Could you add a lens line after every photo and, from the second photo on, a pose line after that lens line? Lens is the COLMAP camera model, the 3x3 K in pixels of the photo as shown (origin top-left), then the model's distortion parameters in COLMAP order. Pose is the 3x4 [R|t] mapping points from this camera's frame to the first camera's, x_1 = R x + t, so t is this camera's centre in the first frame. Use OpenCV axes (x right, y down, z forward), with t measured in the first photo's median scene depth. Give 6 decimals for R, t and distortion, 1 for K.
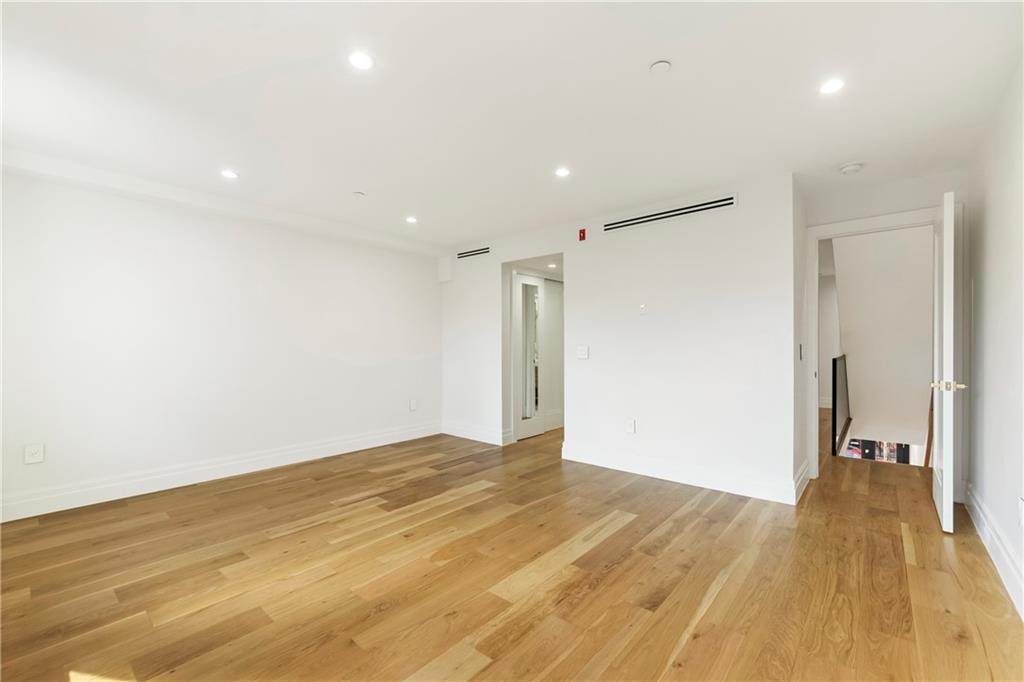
lens RADIAL K [[428.5, 0, 519.7], [0, 428.5, 347.0], [0, 0, 1]] dist [-0.002894, 0.003489]
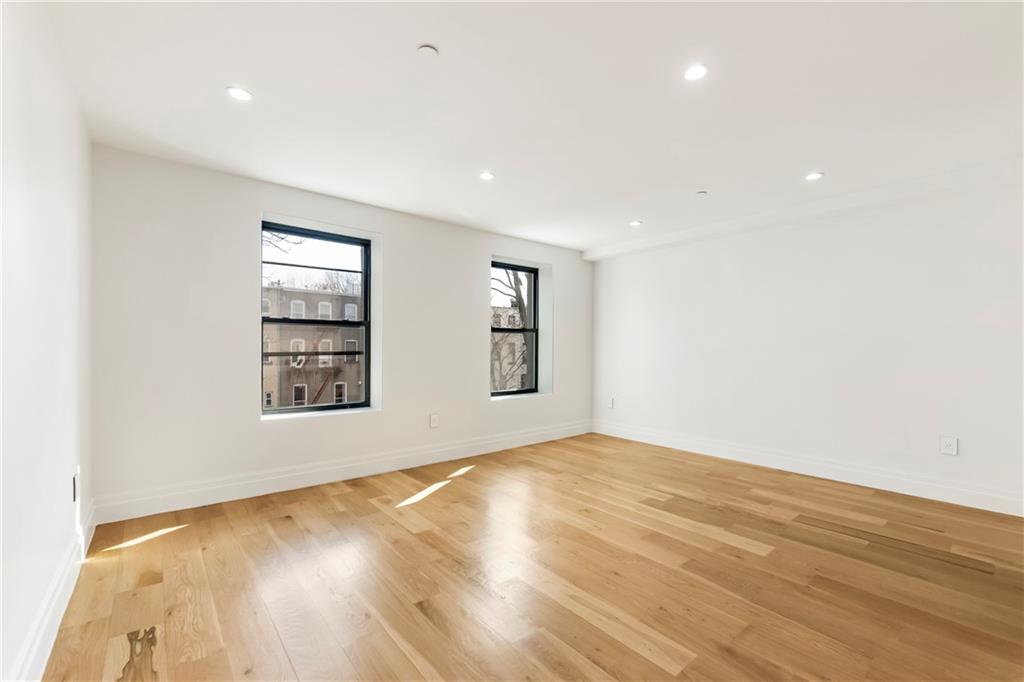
lens RADIAL K [[428.5, 0, 509.6], [0, 428.5, 344.5], [0, 0, 1]] dist [-0.002894, 0.003489]
pose [[-0.168432, -0.000184, -0.985713, 0.715203], [-0.008235, 0.999965, 0.001220, -0.006280], [0.985679, 0.008322, -0.168428, 0.771304]]
